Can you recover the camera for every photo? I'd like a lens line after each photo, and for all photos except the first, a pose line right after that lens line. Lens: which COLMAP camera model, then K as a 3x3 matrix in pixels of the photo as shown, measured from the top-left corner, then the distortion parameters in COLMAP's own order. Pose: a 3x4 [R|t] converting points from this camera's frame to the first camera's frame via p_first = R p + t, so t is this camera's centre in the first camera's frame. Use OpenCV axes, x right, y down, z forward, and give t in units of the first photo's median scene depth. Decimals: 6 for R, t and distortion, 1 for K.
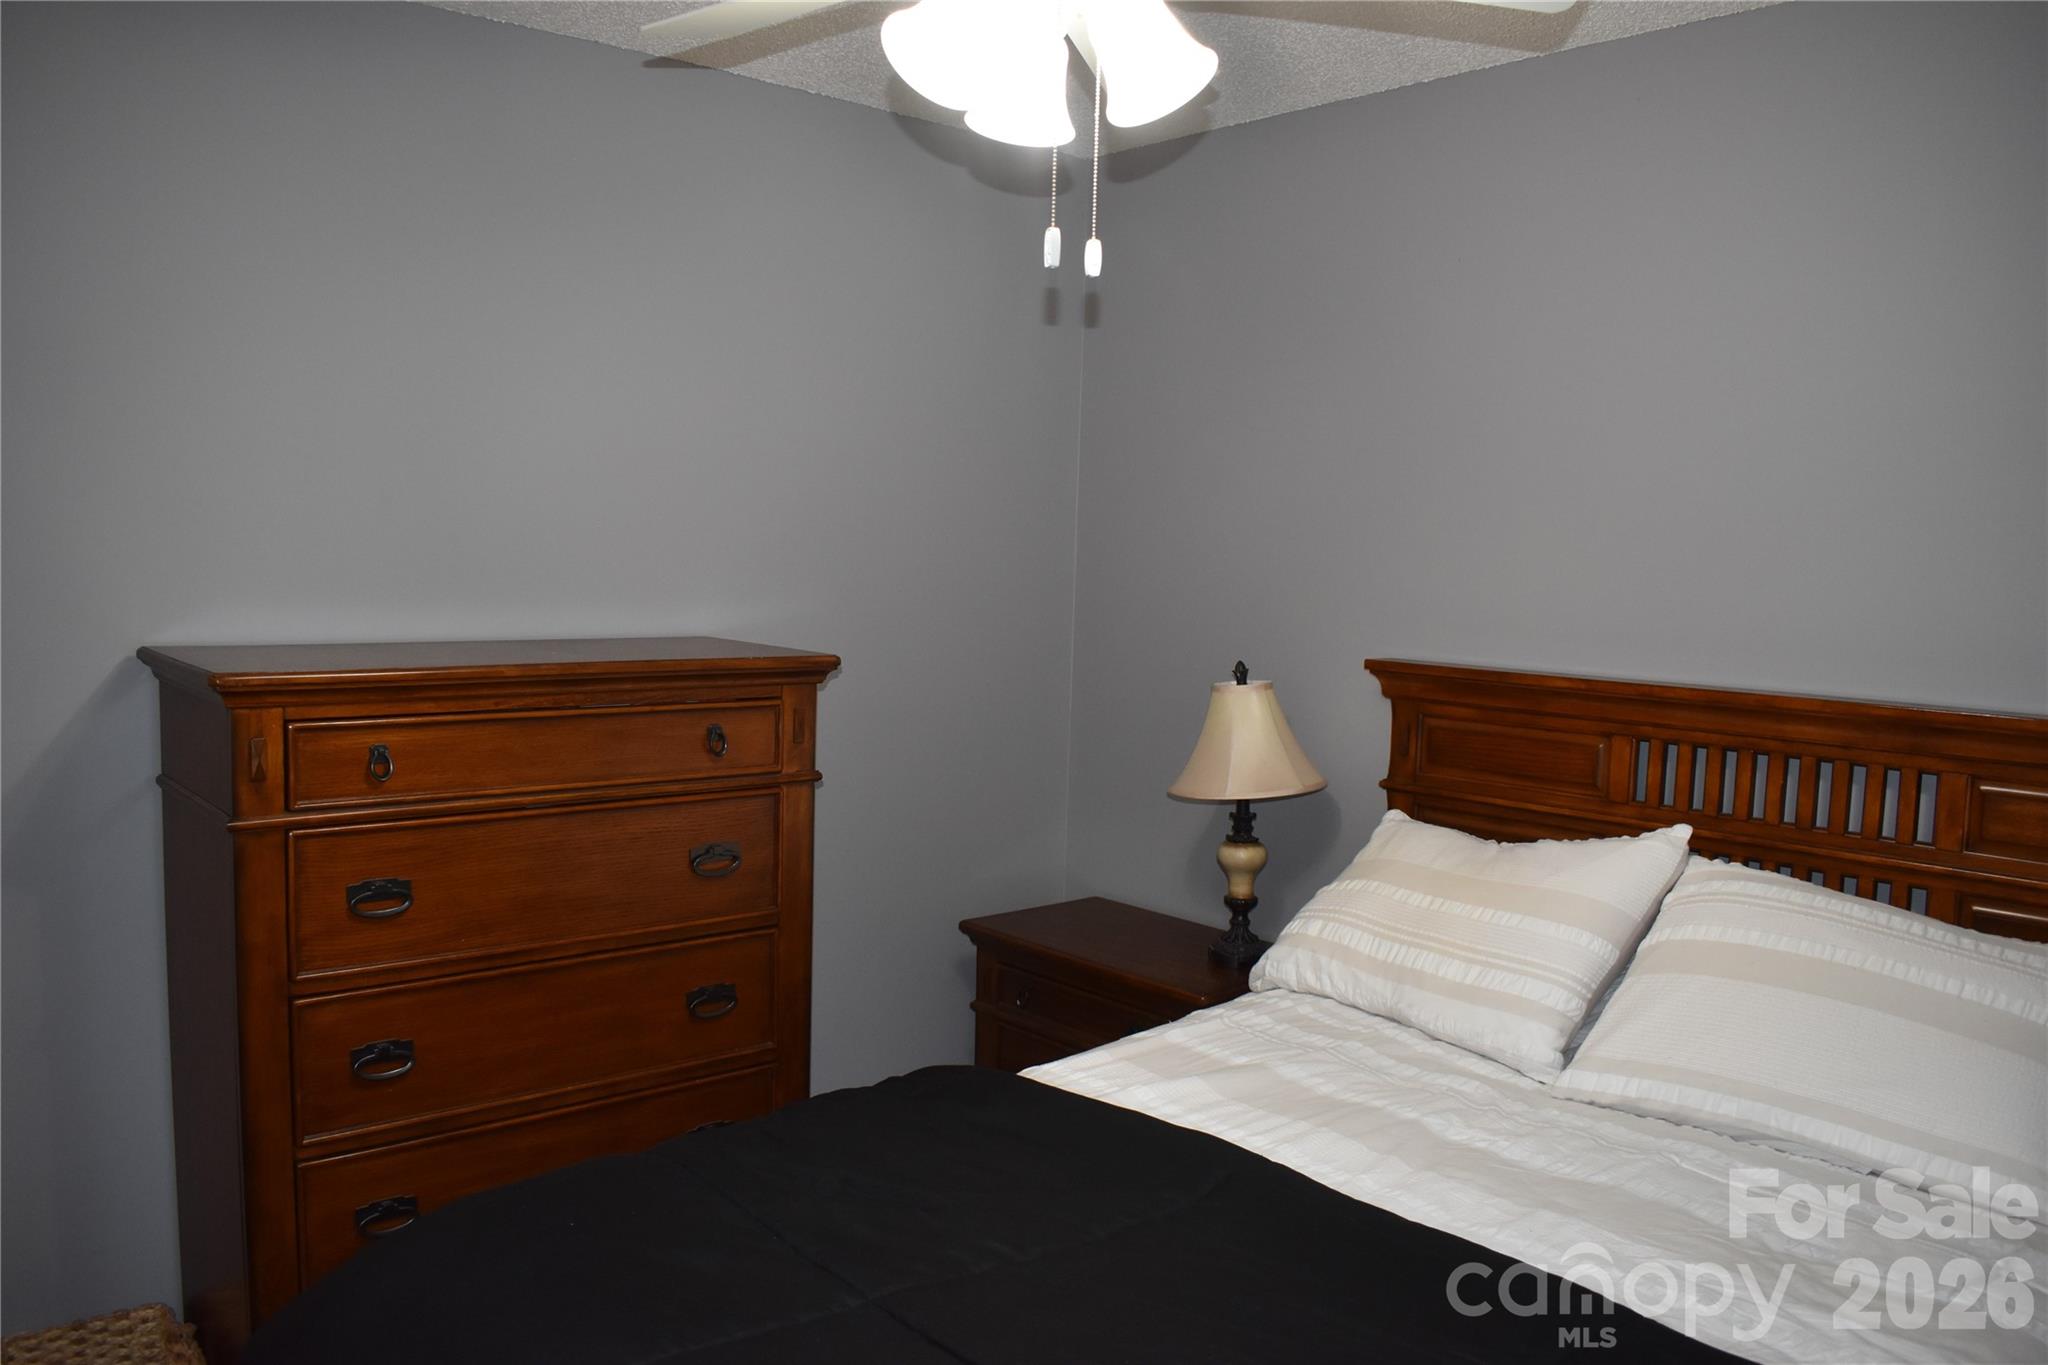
lens RADIAL K [[1590.4, 0, 1024.0], [0, 1590.4, 682.5], [0, 0, 1]] dist [-0.090179, 0.004902]
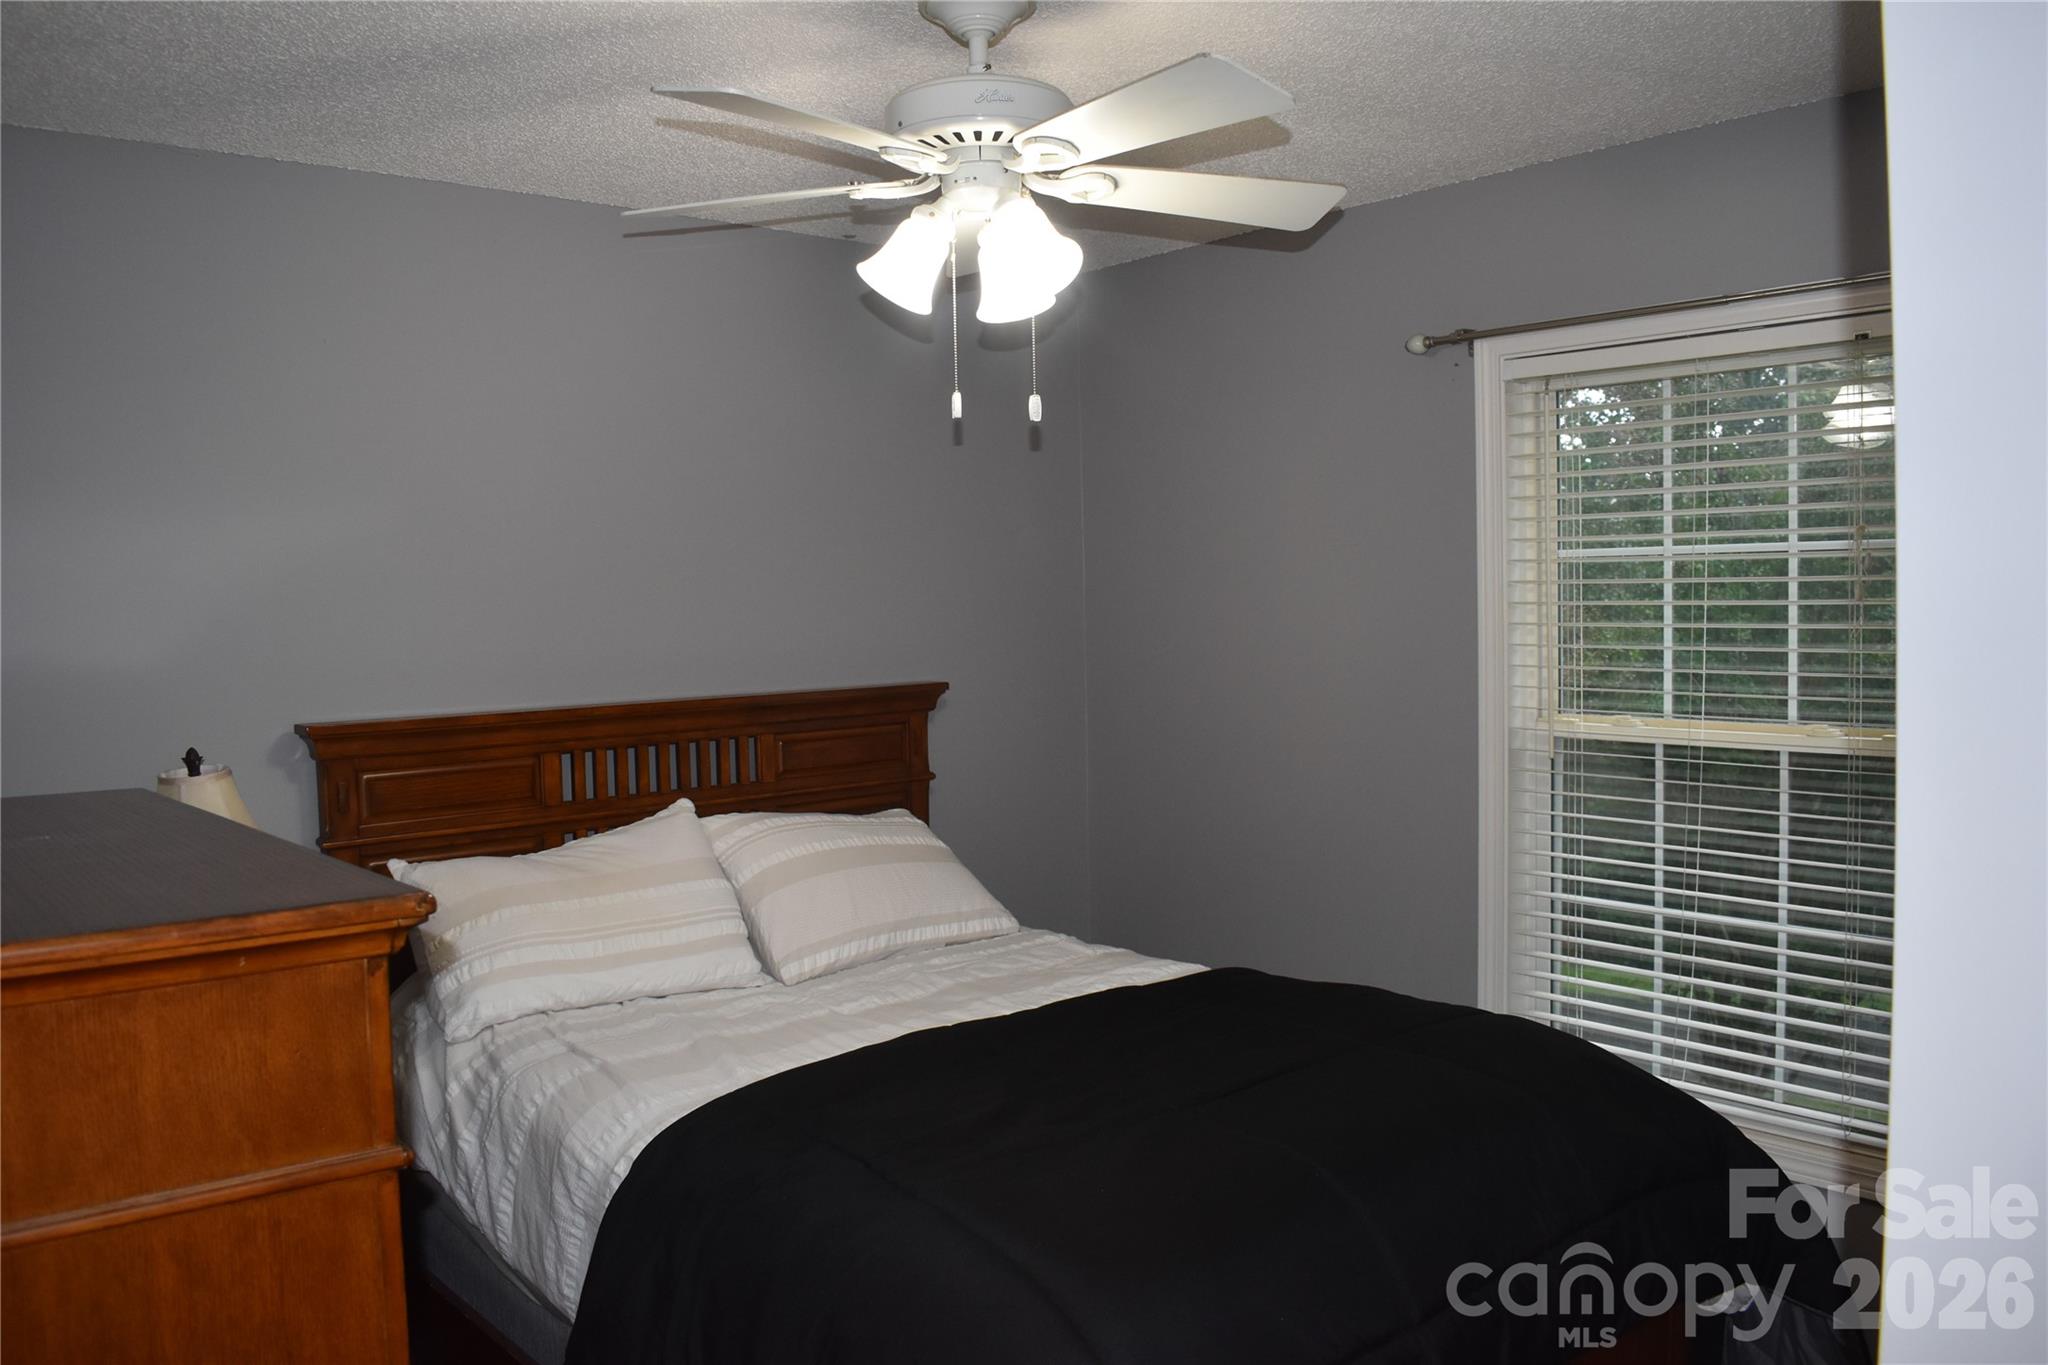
lens RADIAL K [[1590.4, 0, 1024.0], [0, 1590.4, 682.5], [0, 0, 1]] dist [-0.090179, 0.004902]
pose [[-0.009193, -0.089000, 0.995989, -0.952921], [0.098934, 0.991063, 0.089473, -0.106041], [-0.995052, 0.099360, -0.000305, 0.662851]]
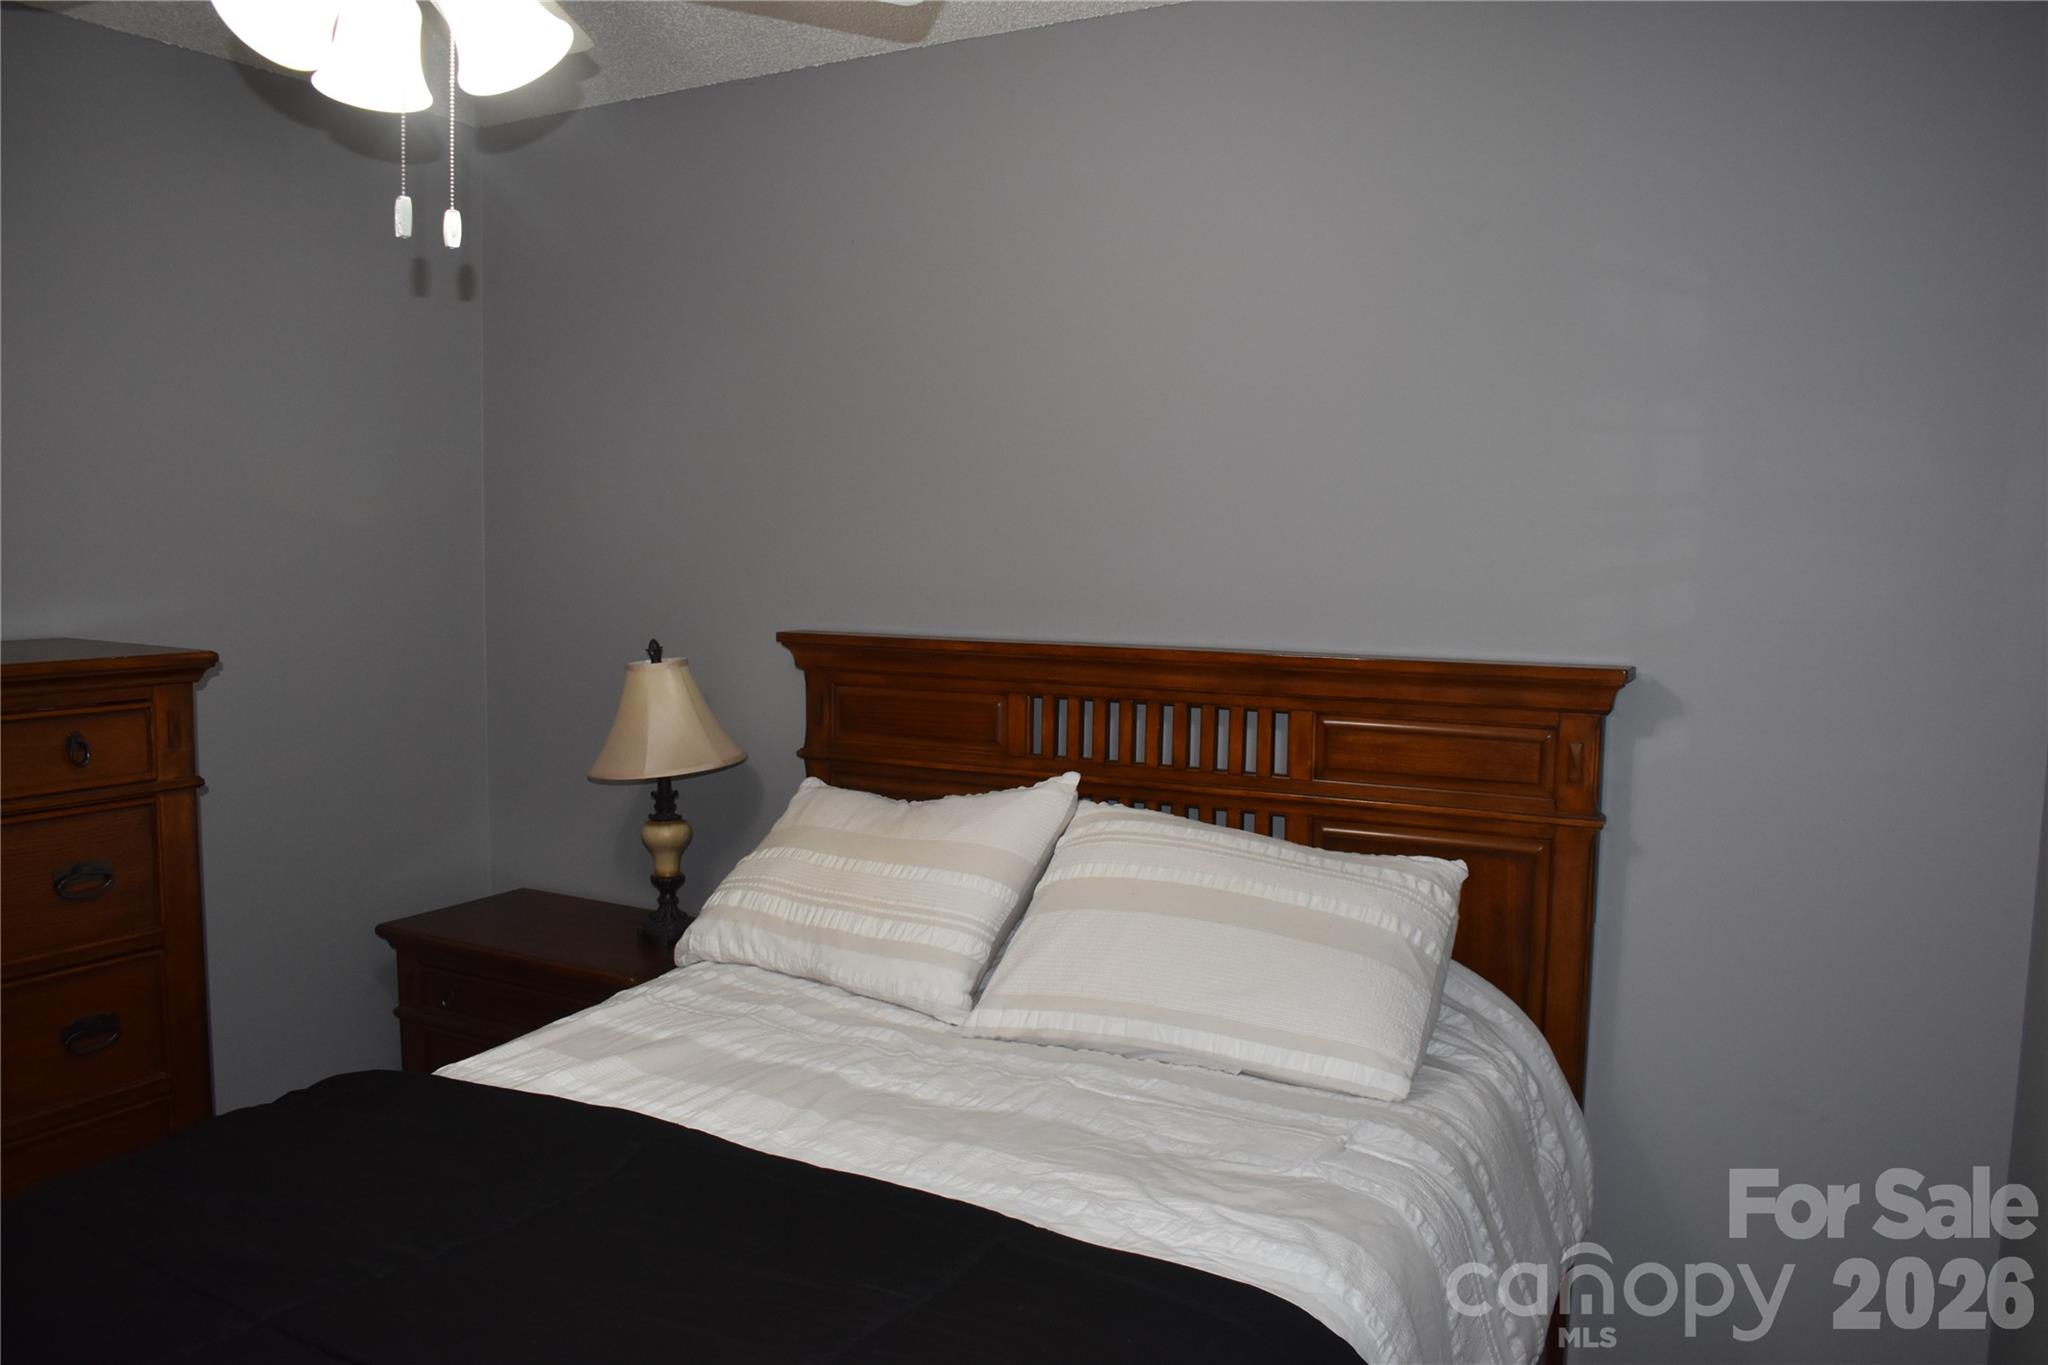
lens RADIAL K [[1590.4, 0, 1024.0], [0, 1590.4, 682.5], [0, 0, 1]] dist [-0.090179, 0.004902]
pose [[0.941620, -0.050013, 0.332943, 0.028822], [0.046052, 0.998743, 0.019782, 0.005814], [-0.333514, -0.003295, 0.942740, -0.018351]]
